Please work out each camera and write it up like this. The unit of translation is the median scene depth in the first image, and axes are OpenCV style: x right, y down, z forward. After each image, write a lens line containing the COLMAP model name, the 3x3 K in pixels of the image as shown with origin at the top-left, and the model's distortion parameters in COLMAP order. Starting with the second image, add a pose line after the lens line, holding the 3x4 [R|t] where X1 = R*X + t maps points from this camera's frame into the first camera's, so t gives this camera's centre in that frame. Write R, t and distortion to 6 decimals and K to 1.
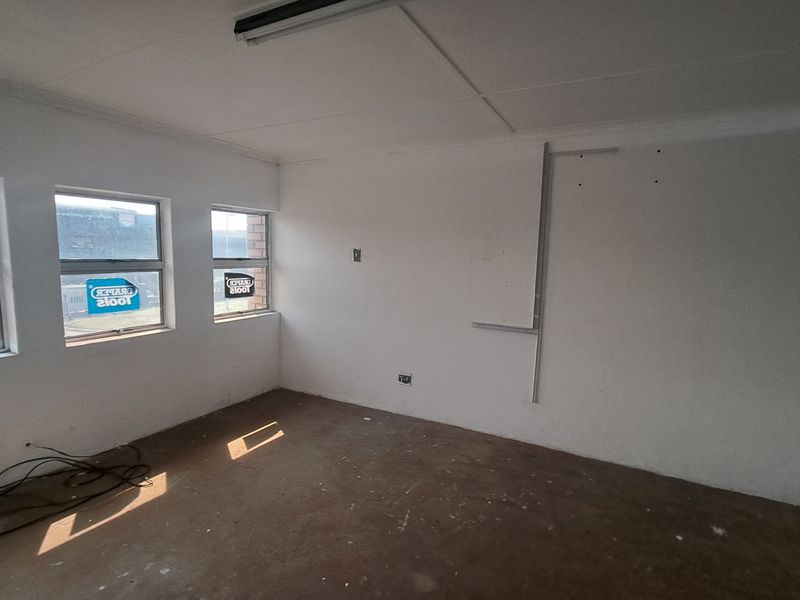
lens RADIAL K [[424.2, 0, 397.0], [0, 424.2, 305.1], [0, 0, 1]] dist [-0.019761, -0.002601]
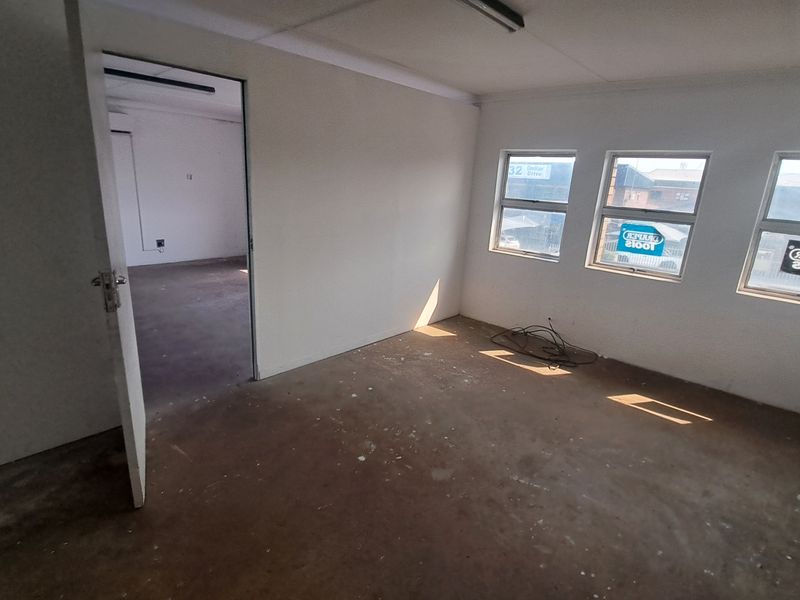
lens RADIAL K [[424.2, 0, 397.0], [0, 424.2, 305.1], [0, 0, 1]] dist [-0.019761, -0.002601]
pose [[-0.238054, 0.240131, -0.941099, 0.658879], [-0.177472, 0.941887, 0.285224, -0.065947], [0.954900, 0.234918, -0.181603, 0.587850]]
